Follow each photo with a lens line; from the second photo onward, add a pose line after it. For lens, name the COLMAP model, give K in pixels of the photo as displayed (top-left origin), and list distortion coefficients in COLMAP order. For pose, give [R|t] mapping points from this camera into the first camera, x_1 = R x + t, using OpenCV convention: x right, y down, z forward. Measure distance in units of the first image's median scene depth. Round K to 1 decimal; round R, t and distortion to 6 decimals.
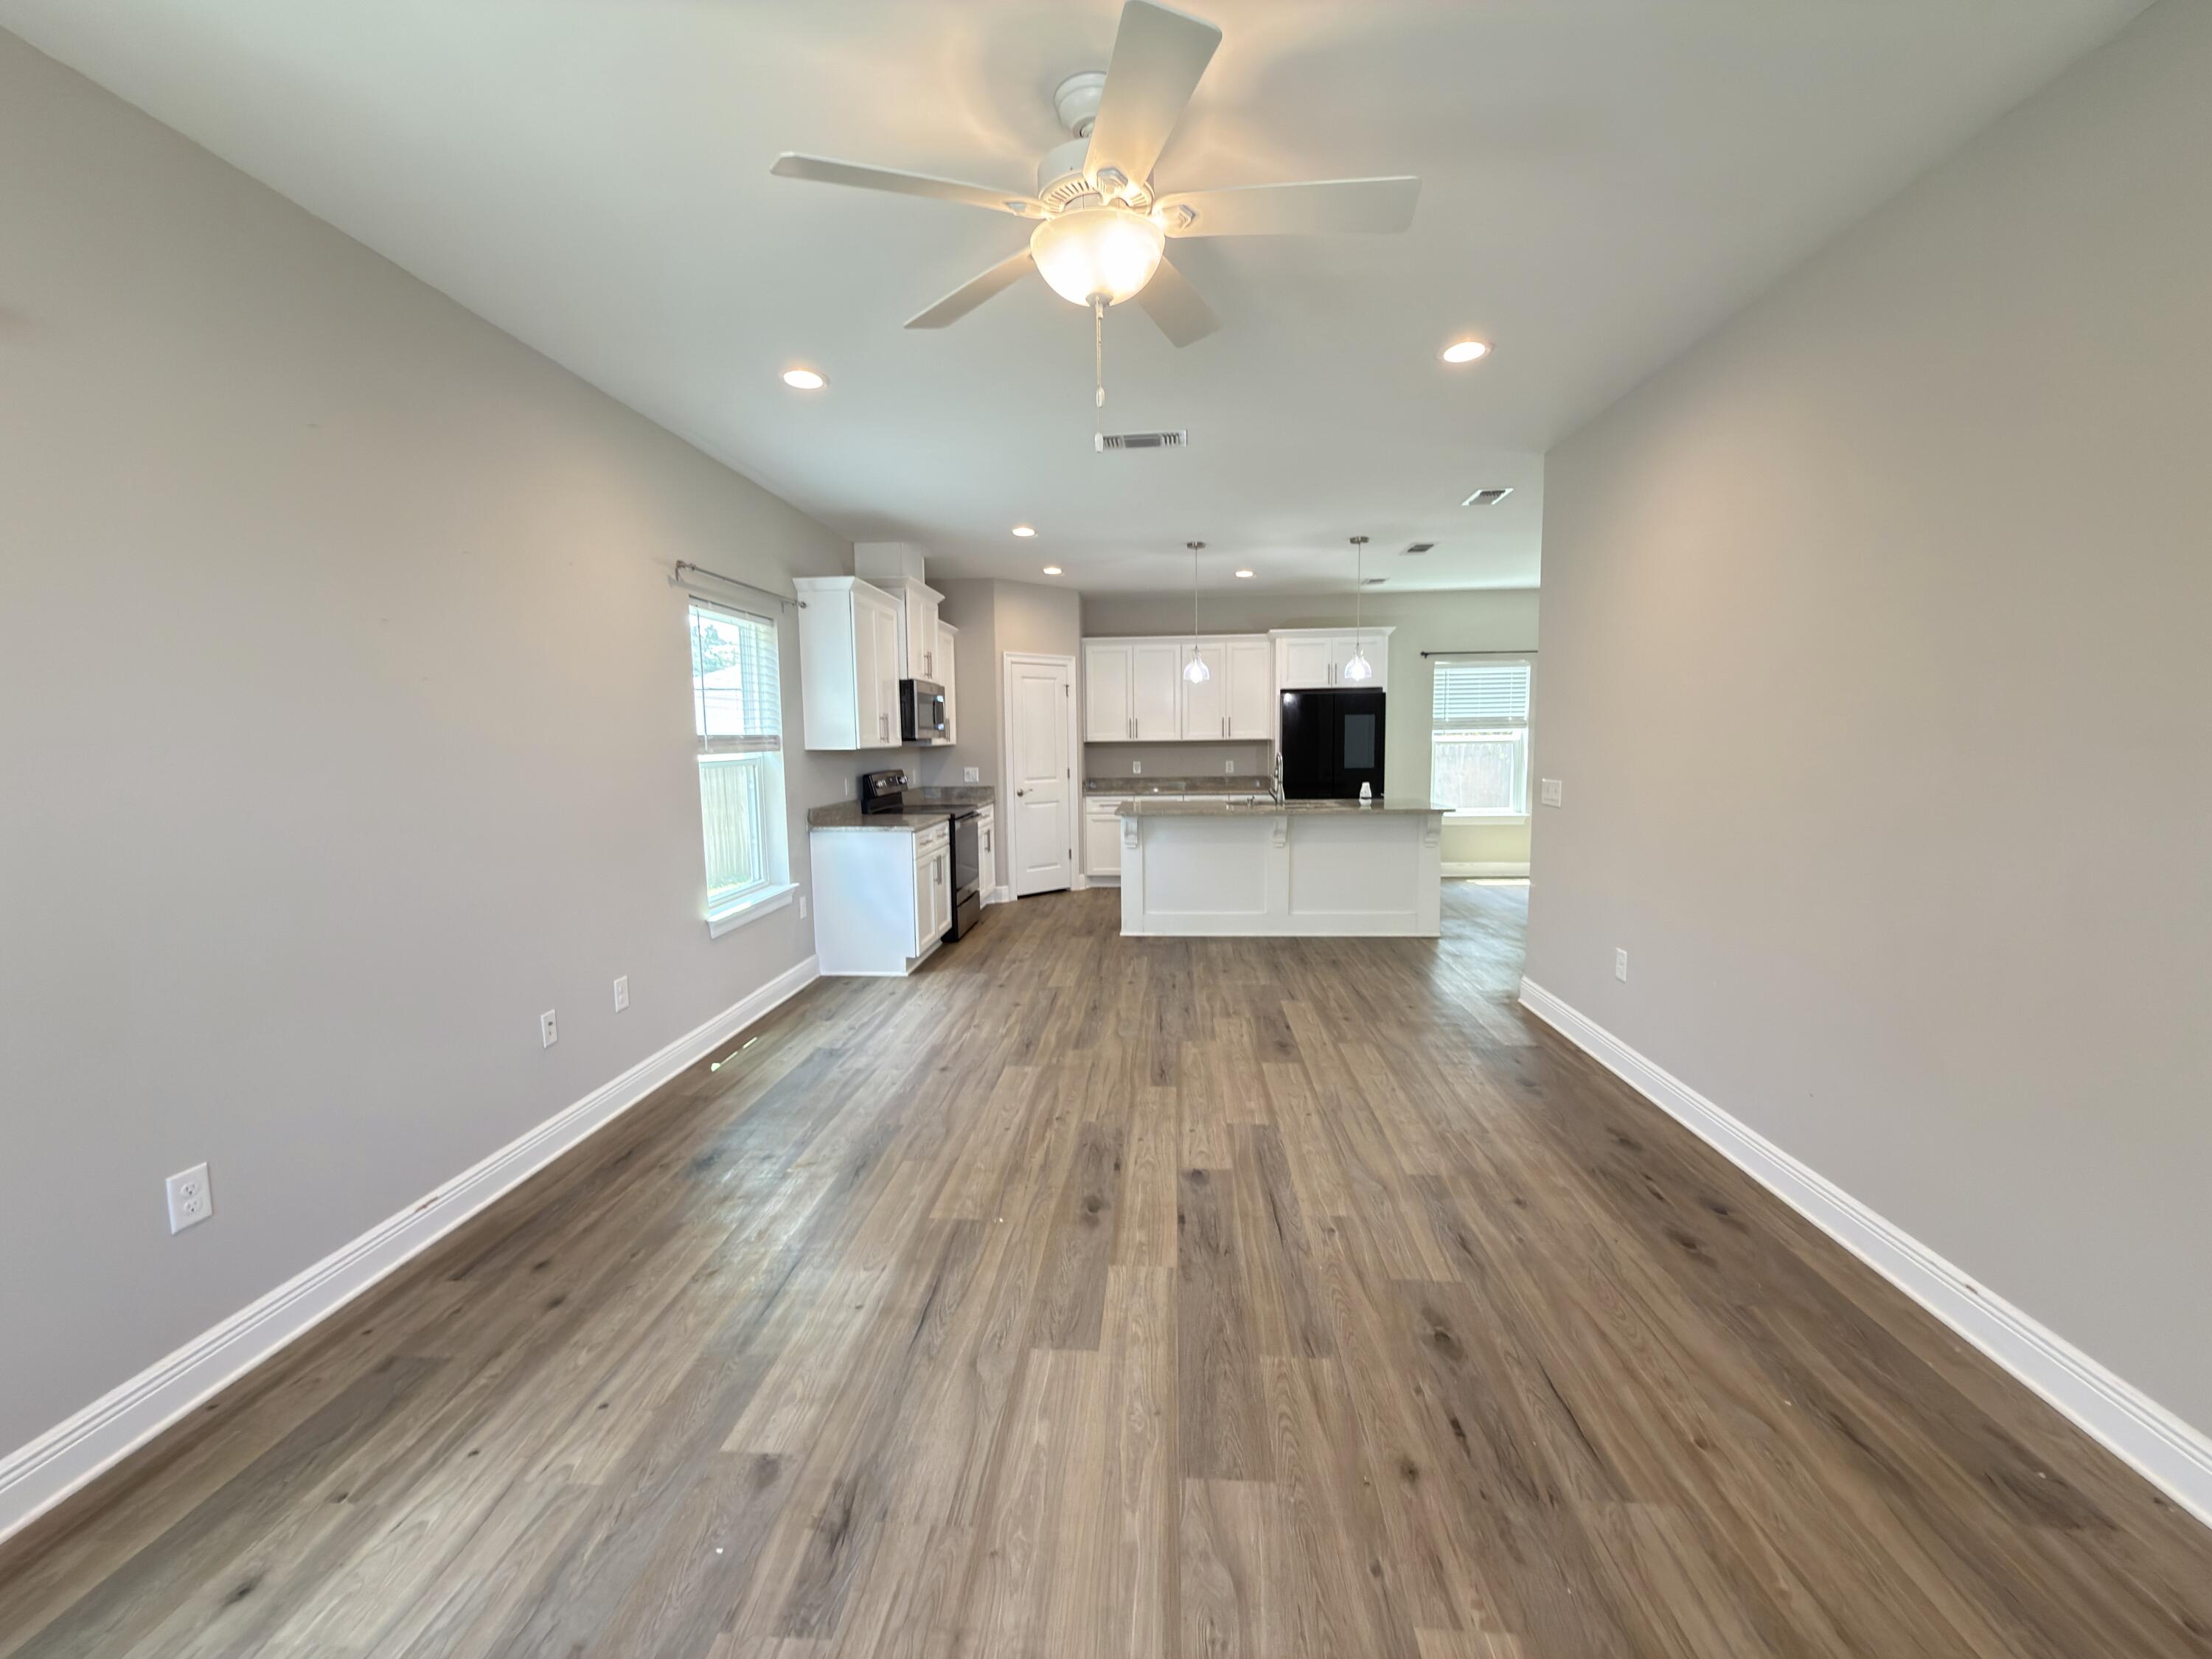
lens RADIAL K [[898.6, 0, 1112.5], [0, 898.6, 841.6], [0, 0, 1]] dist [-0.001236, 0.000510]
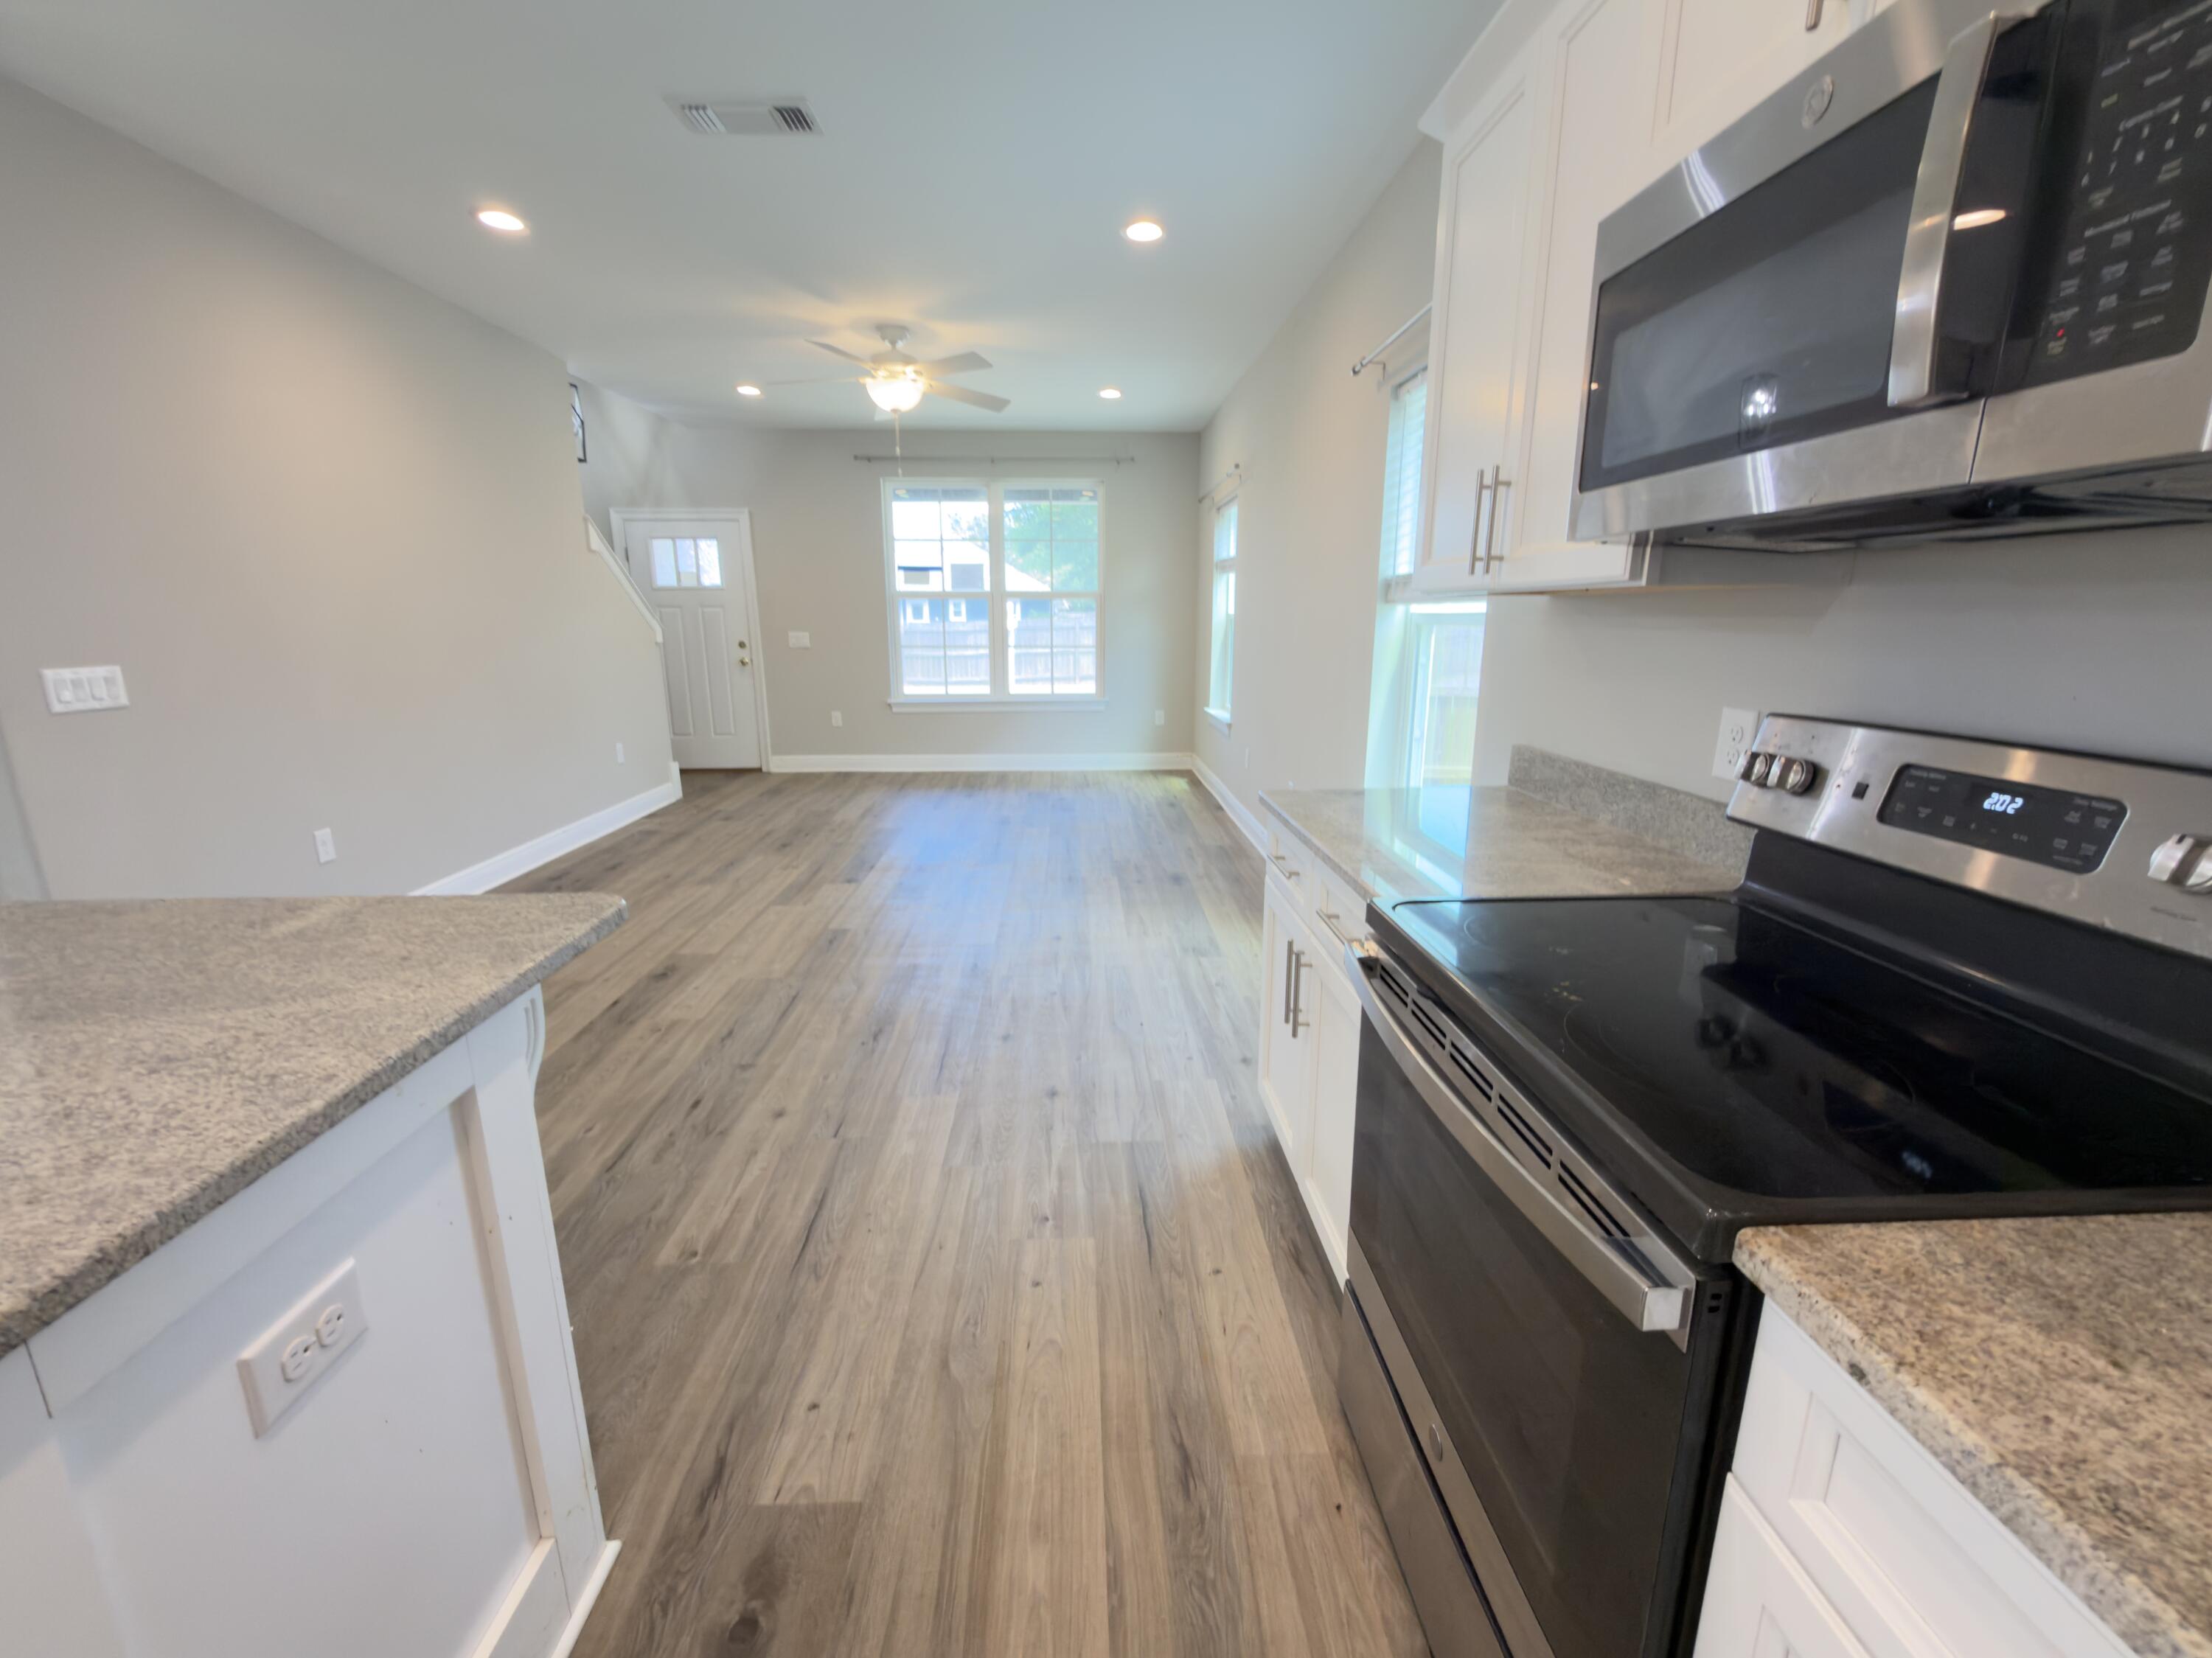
lens RADIAL K [[898.5, 0, 1109.2], [0, 898.5, 842.7], [0, 0, 1]] dist [-0.001236, 0.000510]
pose [[-0.993547, 0.043200, -0.104872, -0.185630], [0.002464, 0.932627, 0.360834, -0.248796], [0.113394, 0.358247, -0.926715, 2.391756]]
